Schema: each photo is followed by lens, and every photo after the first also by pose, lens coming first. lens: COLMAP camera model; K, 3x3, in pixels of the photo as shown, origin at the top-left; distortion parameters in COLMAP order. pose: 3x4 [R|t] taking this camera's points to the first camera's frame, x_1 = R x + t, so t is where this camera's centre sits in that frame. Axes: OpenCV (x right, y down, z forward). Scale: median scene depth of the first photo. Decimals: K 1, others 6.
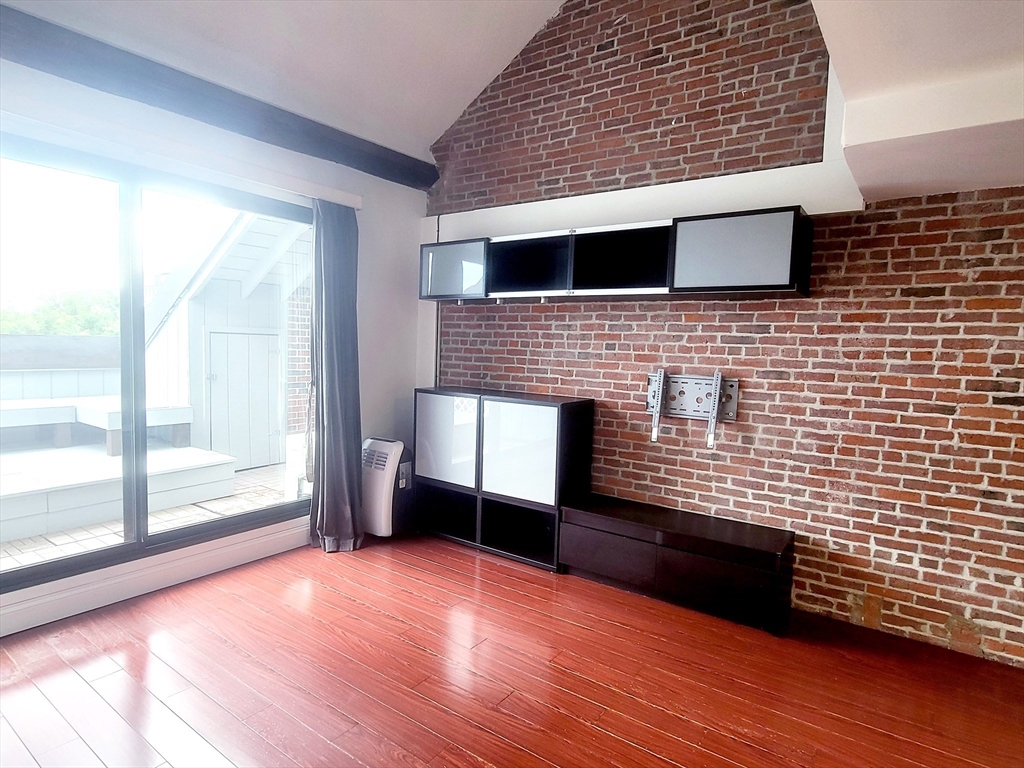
lens RADIAL K [[575.4, 0, 512.0], [0, 575.4, 384.0], [0, 0, 1]] dist [0.000389, 0.000131]
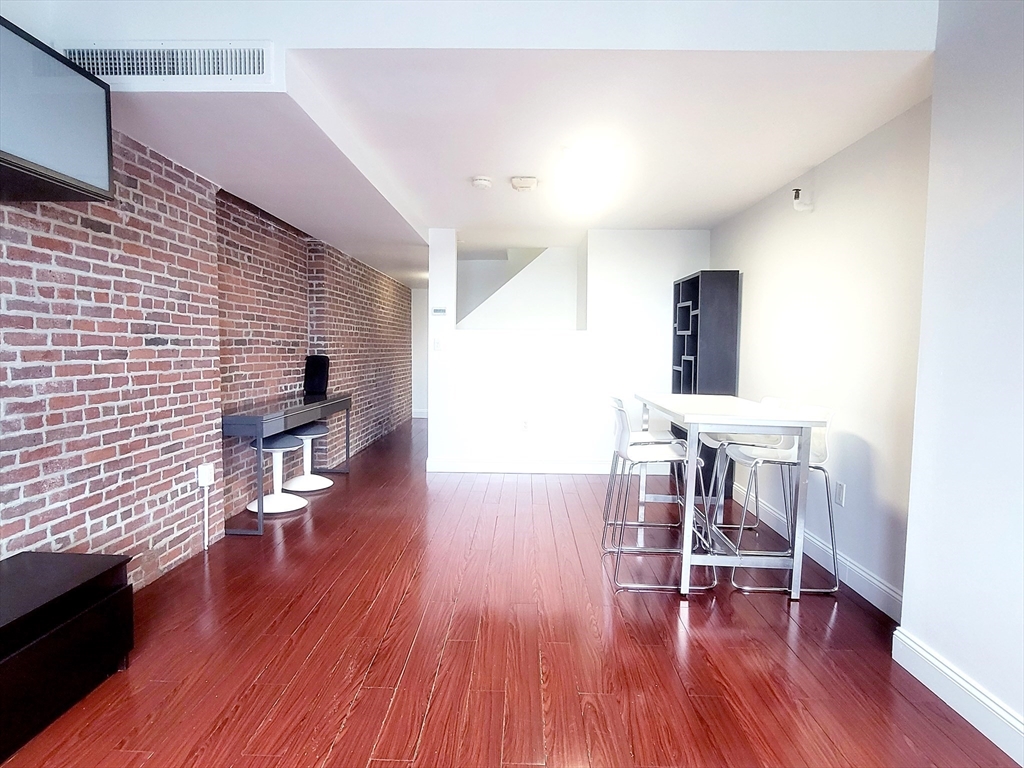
lens RADIAL K [[575.4, 0, 512.0], [0, 575.4, 384.0], [0, 0, 1]] dist [0.000389, 0.000131]
pose [[-0.566225, -0.092053, 0.819094, -0.407238], [0.020363, 0.991879, 0.125547, -0.013883], [-0.823999, 0.087767, -0.559752, 0.970579]]
